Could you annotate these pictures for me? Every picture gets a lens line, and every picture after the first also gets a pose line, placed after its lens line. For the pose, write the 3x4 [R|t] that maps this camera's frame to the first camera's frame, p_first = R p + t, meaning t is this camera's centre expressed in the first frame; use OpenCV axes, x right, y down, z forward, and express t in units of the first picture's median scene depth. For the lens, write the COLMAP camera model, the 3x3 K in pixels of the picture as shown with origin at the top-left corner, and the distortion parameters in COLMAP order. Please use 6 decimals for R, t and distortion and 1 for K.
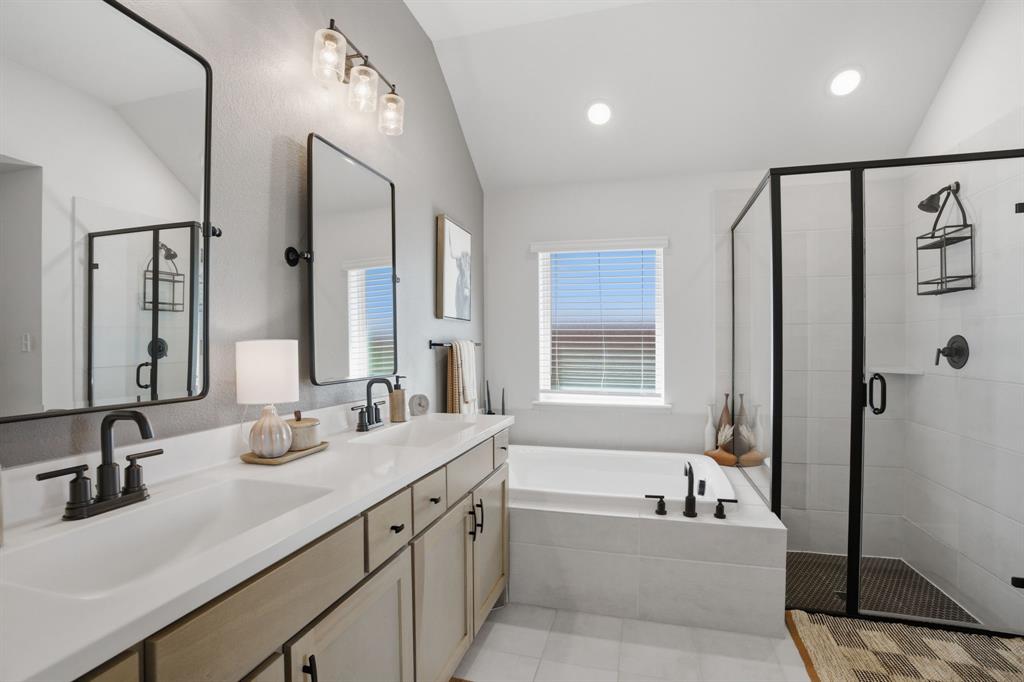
lens RADIAL K [[477.0, 0, 509.9], [0, 477.0, 350.3], [0, 0, 1]] dist [-0.079001, 0.030517]
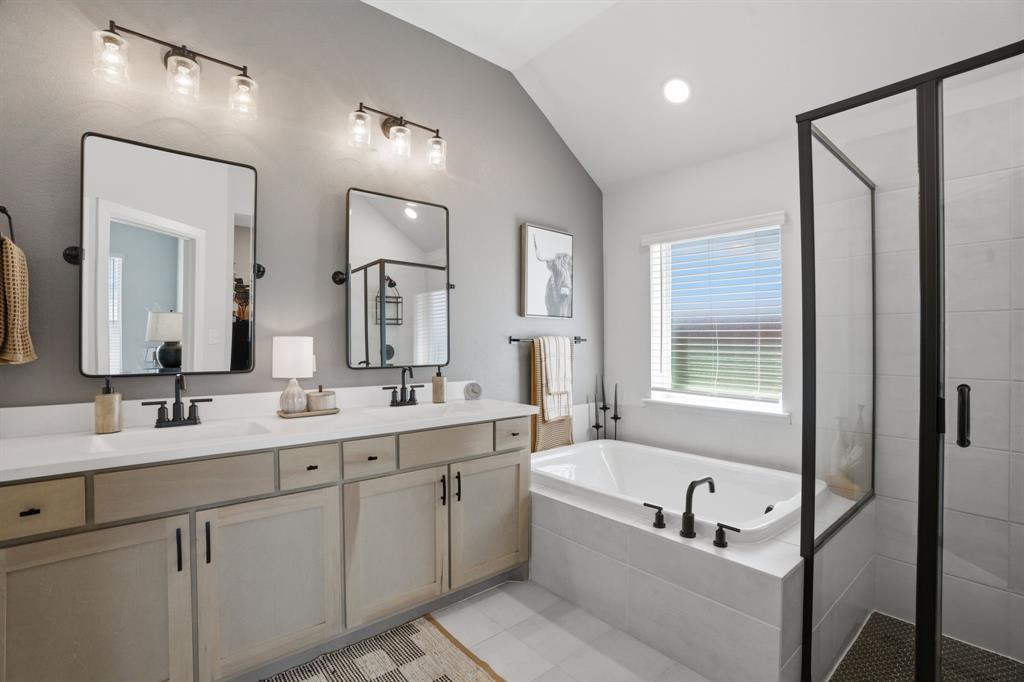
lens RADIAL K [[472.1, 0, 514.5], [0, 472.1, 342.8], [0, 0, 1]] dist [-0.074442, 0.026112]
pose [[0.826387, 0.003707, -0.563091, 0.596772], [-0.008142, 0.999952, -0.005366, 0.000388], [0.563044, 0.009019, 0.826378, 0.099738]]
